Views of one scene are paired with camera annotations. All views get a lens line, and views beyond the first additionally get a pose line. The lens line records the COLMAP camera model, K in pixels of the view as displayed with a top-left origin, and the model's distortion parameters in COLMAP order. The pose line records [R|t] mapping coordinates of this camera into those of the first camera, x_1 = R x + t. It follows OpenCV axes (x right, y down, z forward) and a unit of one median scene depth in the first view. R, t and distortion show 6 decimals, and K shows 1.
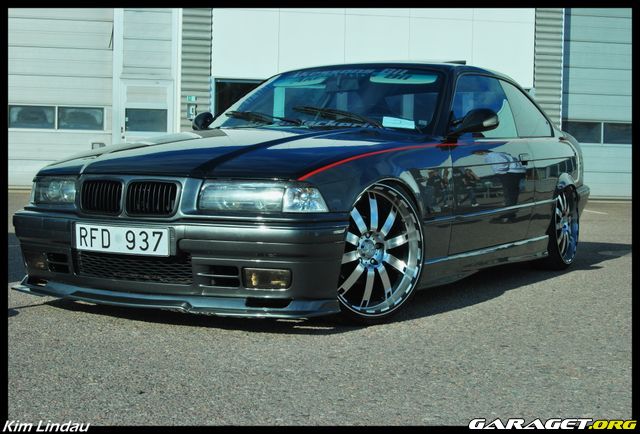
lens RADIAL K [[1090.4, 0, 320.0], [0, 1090.4, 217.0], [0, 0, 1]] dist [-0.004660, -0.009271]
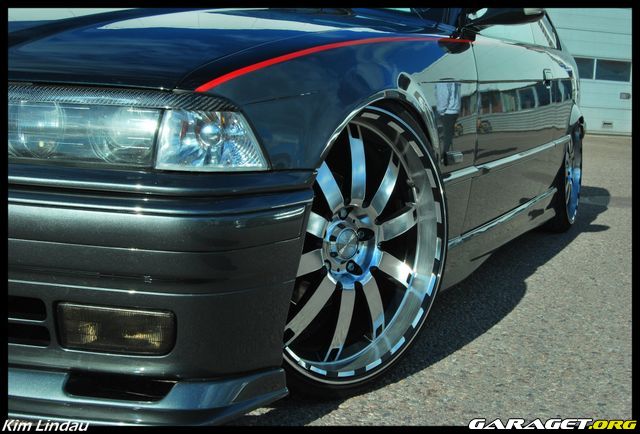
lens RADIAL K [[910.4, 0, 320.0], [0, 910.4, 217.0], [0, 0, 1]] dist [-0.023012, -0.039598]
pose [[0.994874, 0.020714, 0.098980, -0.006286], [-0.029536, 0.995637, 0.088518, -0.017449], [-0.096714, -0.090988, 0.991145, 0.619346]]
